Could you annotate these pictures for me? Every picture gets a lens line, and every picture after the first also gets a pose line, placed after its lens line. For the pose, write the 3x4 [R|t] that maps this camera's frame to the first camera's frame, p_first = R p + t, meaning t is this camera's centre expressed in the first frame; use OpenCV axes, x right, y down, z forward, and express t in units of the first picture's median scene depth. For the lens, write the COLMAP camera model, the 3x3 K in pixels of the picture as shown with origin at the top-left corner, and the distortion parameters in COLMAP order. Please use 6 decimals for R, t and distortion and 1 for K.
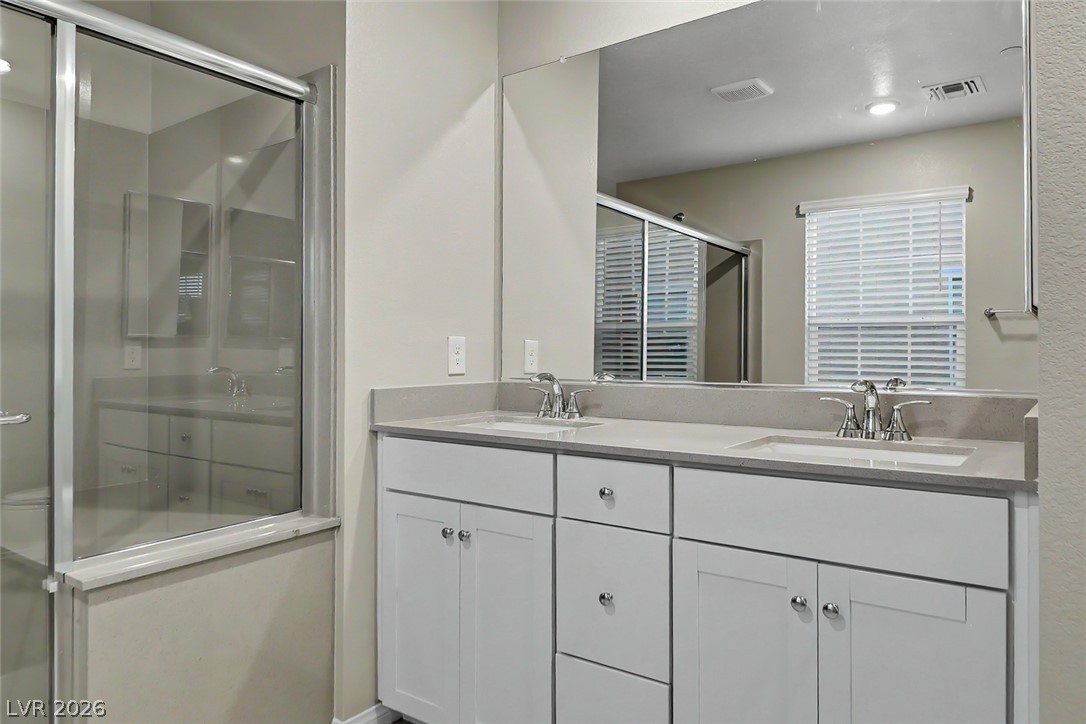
lens RADIAL K [[722.5, 0, 546.9], [0, 722.5, 350.3], [0, 0, 1]] dist [0.079119, -0.076334]
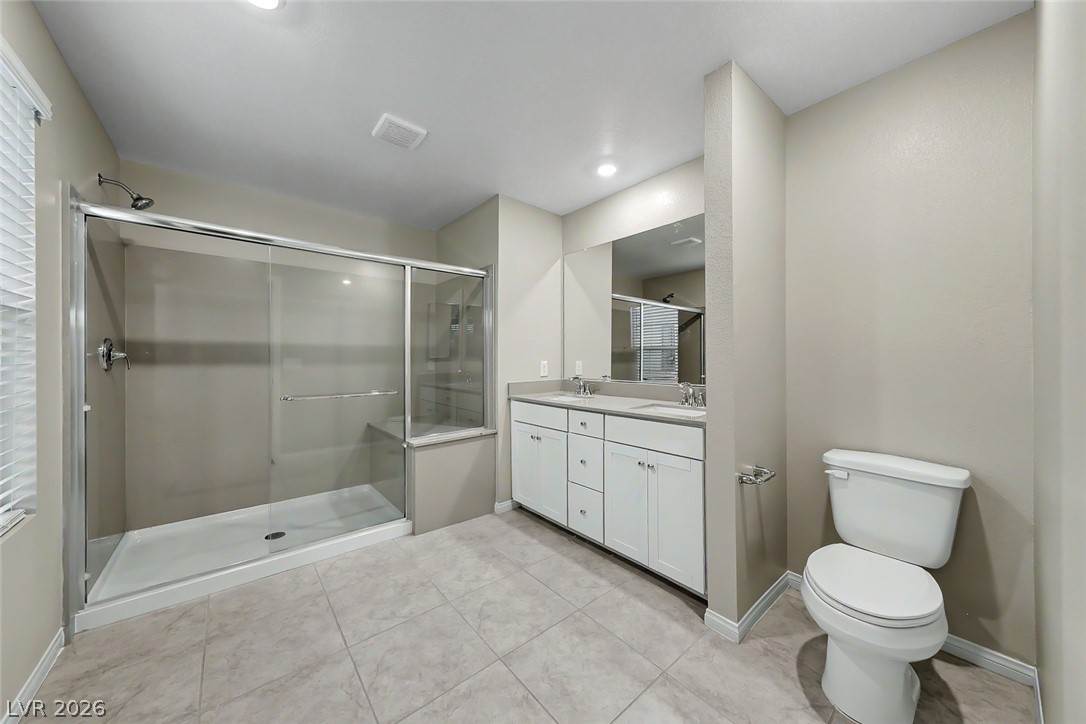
lens RADIAL K [[374.2, 0, 542.5], [0, 374.2, 356.8], [0, 0, 1]] dist [-0.001006, -0.000061]
pose [[0.971814, -0.002994, -0.235731, 0.203880], [0.004325, 0.999977, 0.005128, -0.046826], [0.235710, -0.006004, 0.971805, -0.303066]]
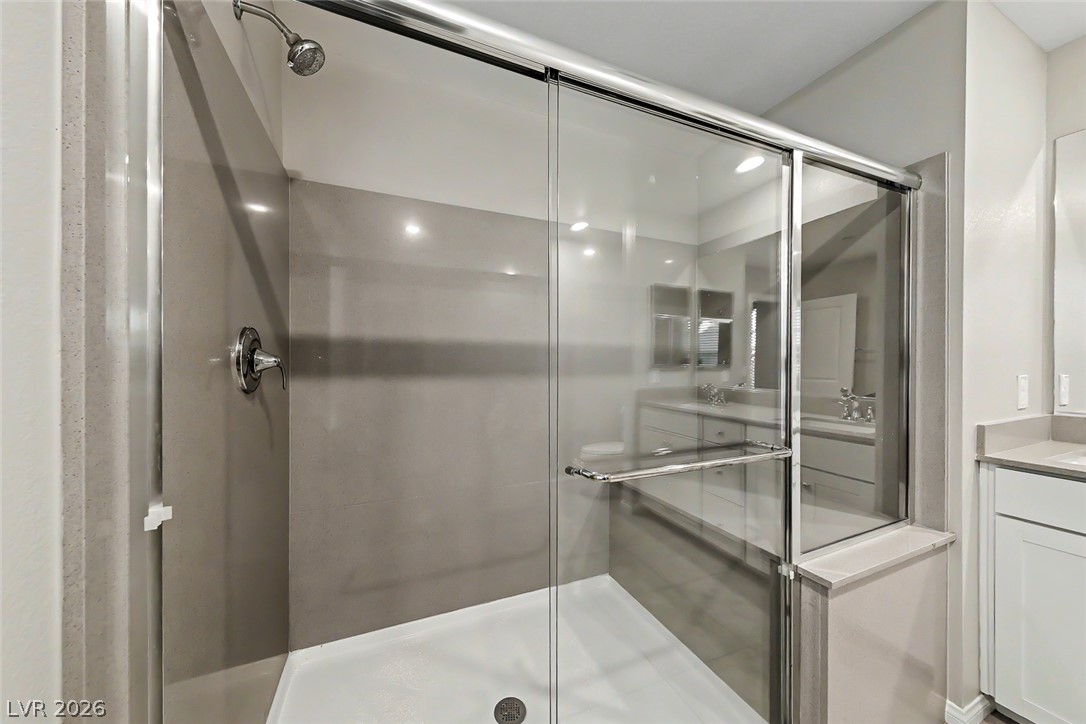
lens RADIAL K [[374.2, 0, 542.5], [0, 374.2, 356.8], [0, 0, 1]] dist [-0.001006, -0.000061]
pose [[0.857952, -0.008590, -0.513659, -0.514782], [0.005094, 0.999953, -0.008213, -0.051041], [0.513705, 0.004430, 0.857955, 0.135766]]
